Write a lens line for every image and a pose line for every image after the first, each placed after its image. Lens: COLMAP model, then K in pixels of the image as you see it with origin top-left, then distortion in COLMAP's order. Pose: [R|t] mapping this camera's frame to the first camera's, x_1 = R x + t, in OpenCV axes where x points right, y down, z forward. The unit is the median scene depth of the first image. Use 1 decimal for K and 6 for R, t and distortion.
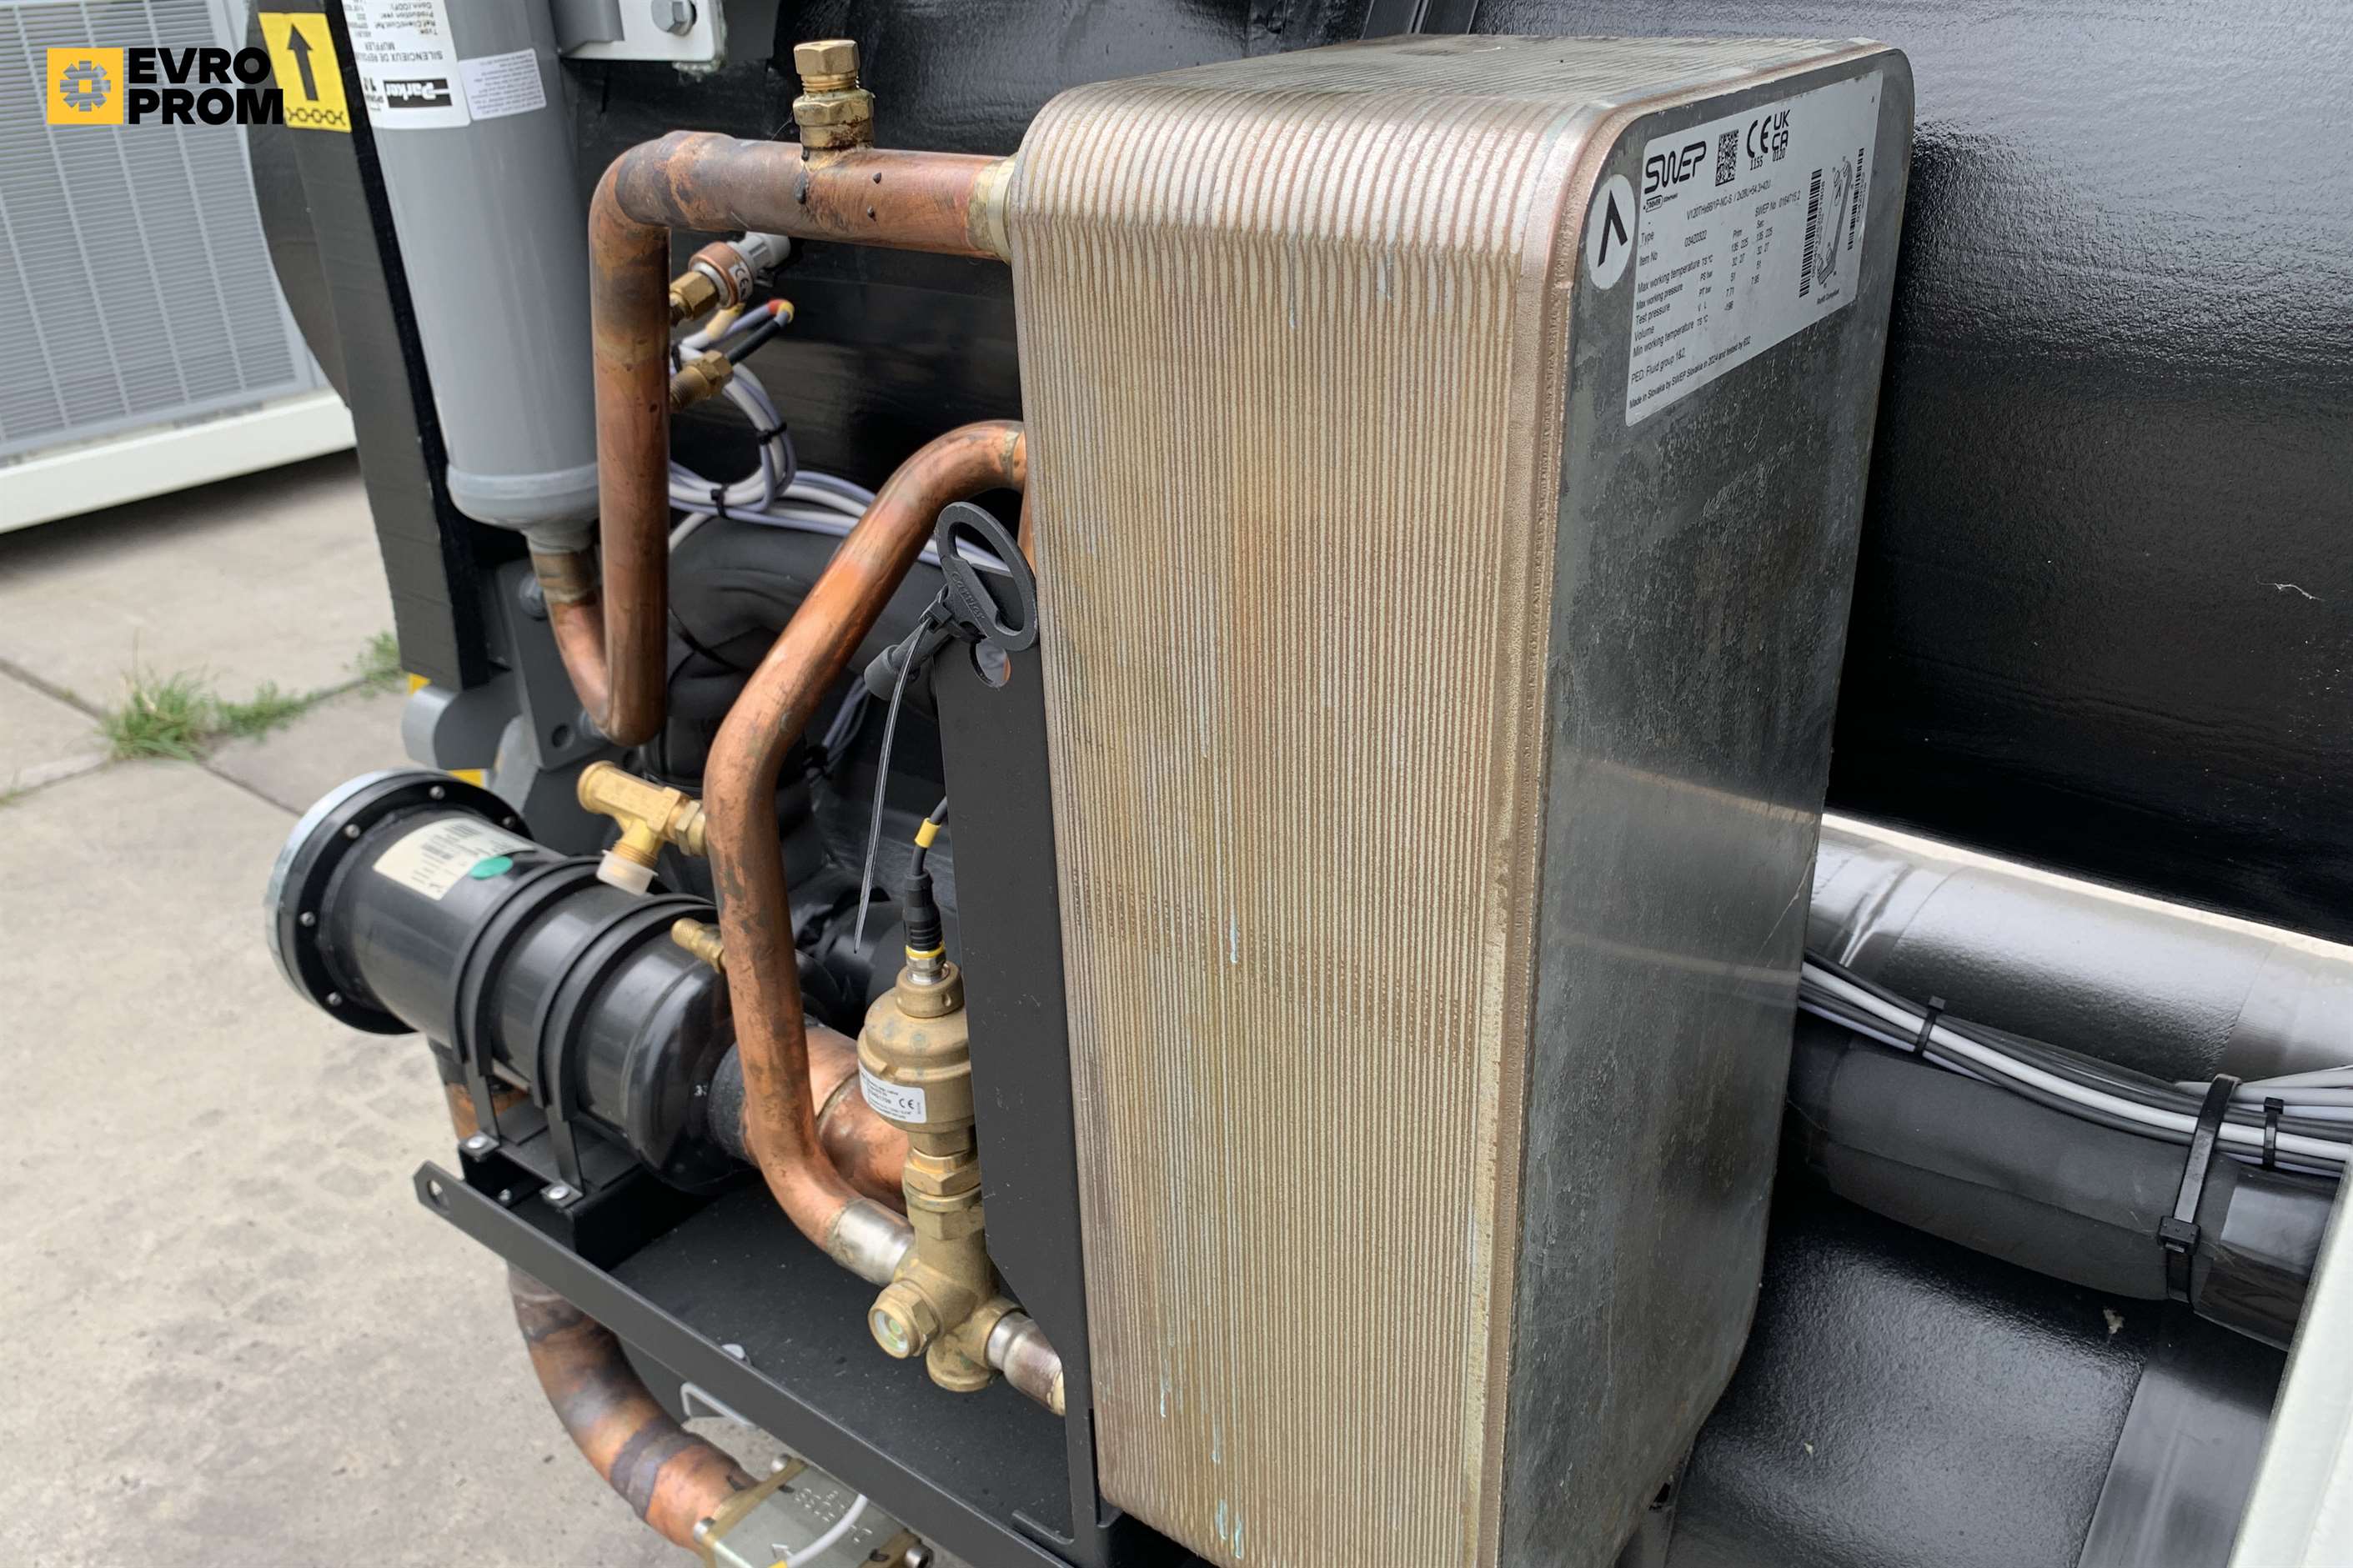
lens RADIAL K [[1806.9, 0, 1165.0], [0, 1806.9, 776.5], [0, 0, 1]] dist [0.037736, -0.040445]
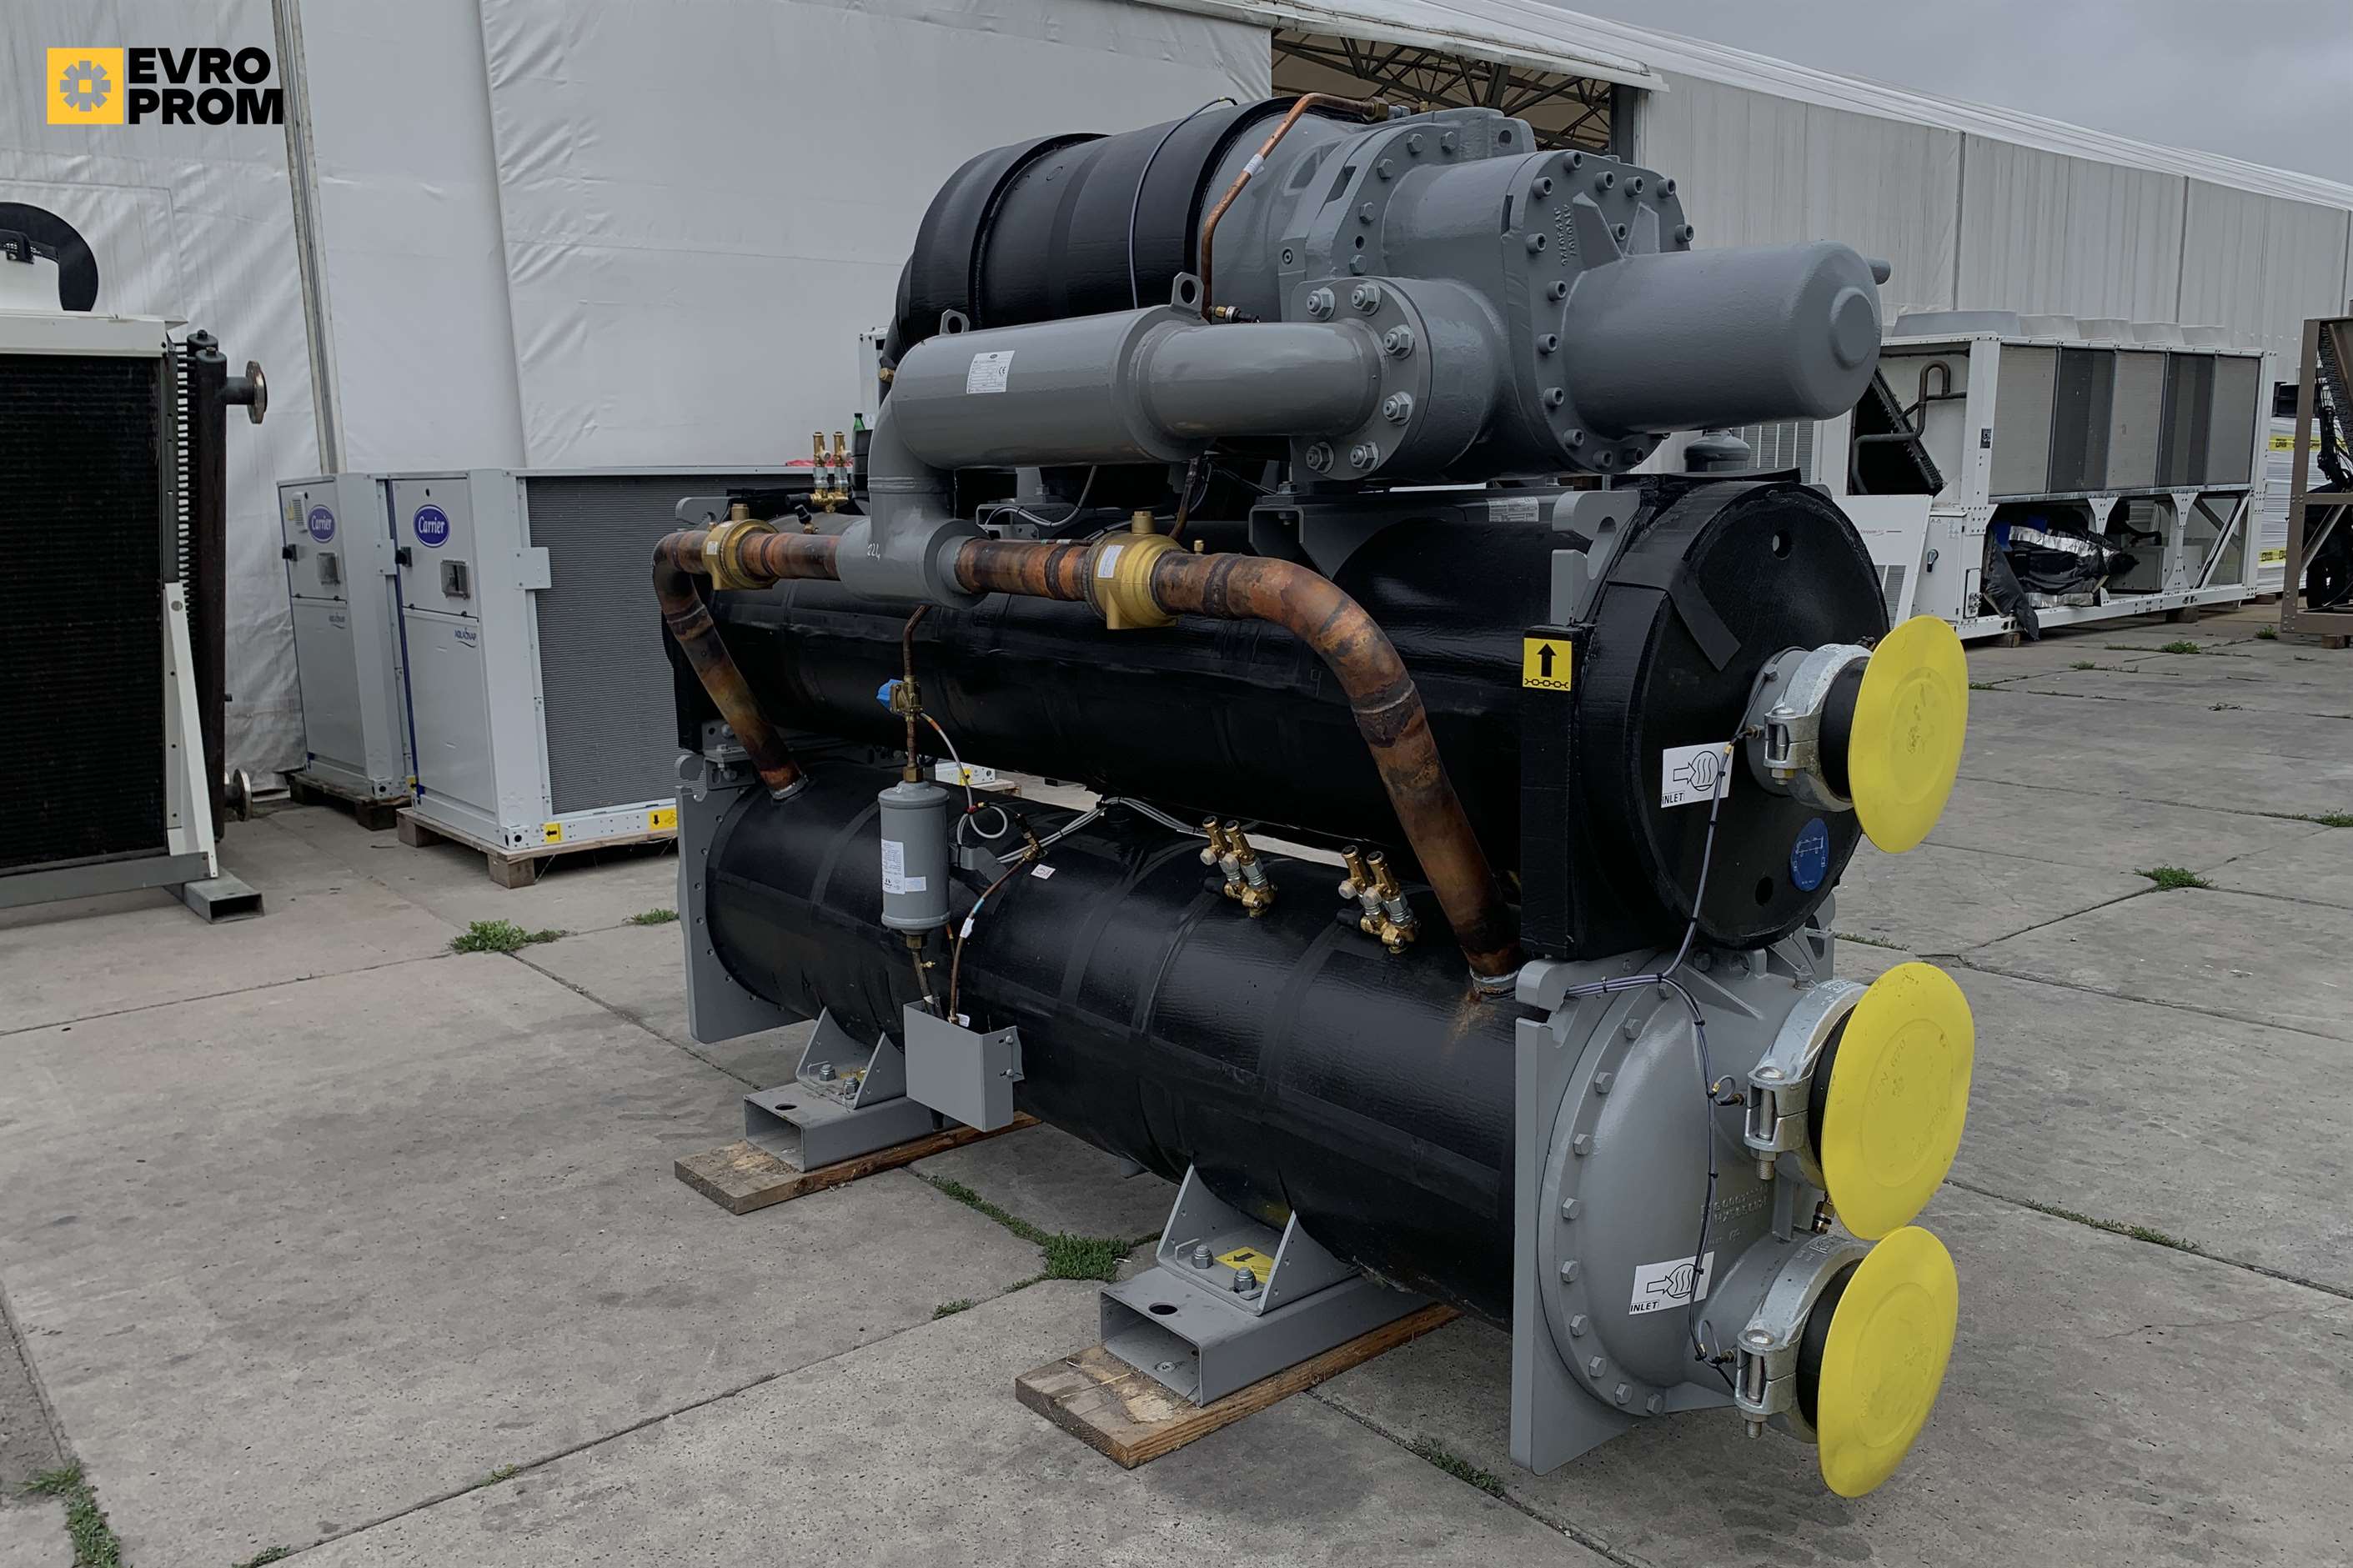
lens RADIAL K [[1806.9, 0, 1153.0], [0, 1806.9, 786.1], [0, 0, 1]] dist [0.037736, -0.040445]
pose [[-0.971695, 0.015571, 0.235726, -0.075198], [0.150254, 0.810726, 0.565815, -0.843122], [-0.182298, 0.585219, -0.790118, 1.561869]]
